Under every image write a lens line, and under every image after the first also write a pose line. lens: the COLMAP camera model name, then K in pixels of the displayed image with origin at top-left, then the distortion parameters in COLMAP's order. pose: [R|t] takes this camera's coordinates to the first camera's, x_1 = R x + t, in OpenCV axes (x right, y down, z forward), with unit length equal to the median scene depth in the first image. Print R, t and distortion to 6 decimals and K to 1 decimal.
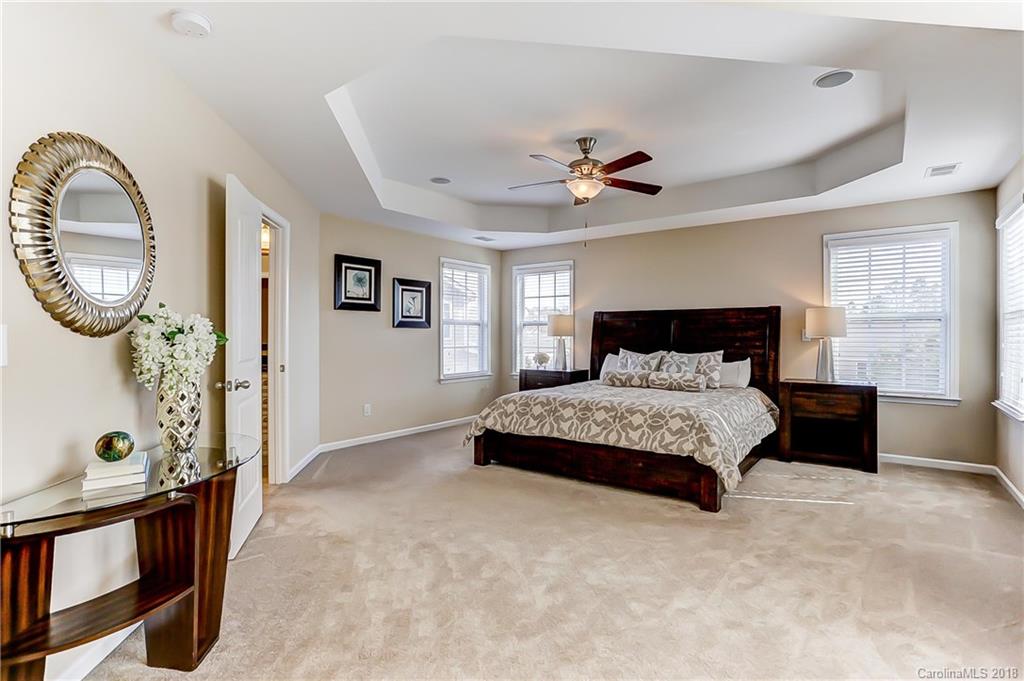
lens RADIAL K [[504.5, 0, 517.1], [0, 504.5, 337.7], [0, 0, 1]] dist [-0.011951, 0.003325]
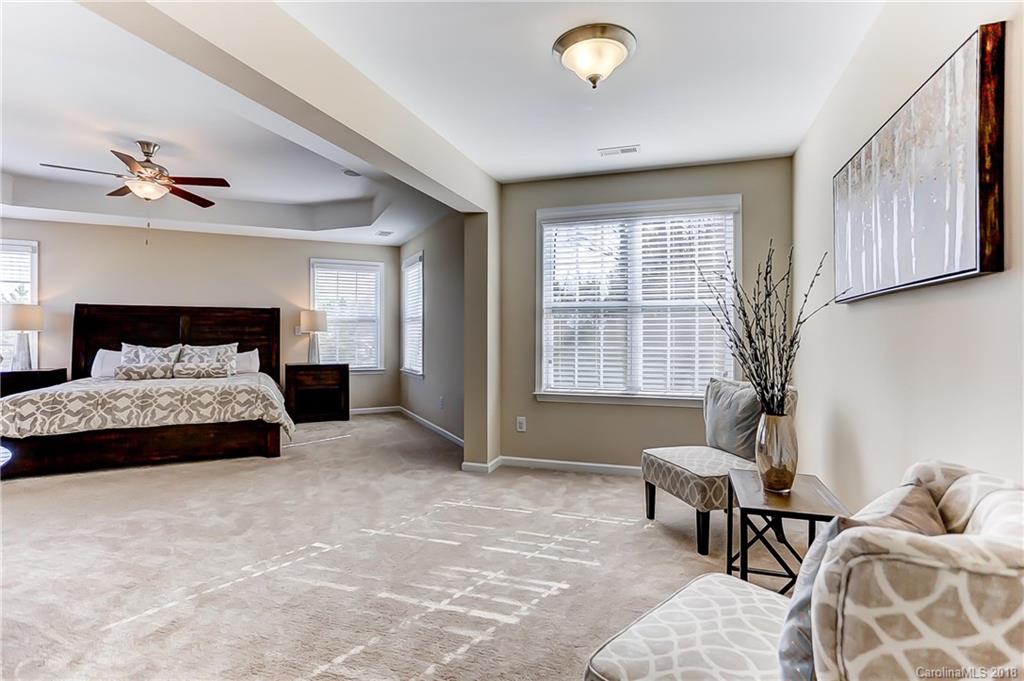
lens RADIAL K [[504.5, 0, 515.1], [0, 504.5, 336.0], [0, 0, 1]] dist [-0.011951, 0.003325]
pose [[0.464002, 0.000718, 0.885834, -0.393261], [0.004158, 0.999987, -0.002988, 0.018122], [-0.885824, 0.005070, 0.463993, -0.159218]]
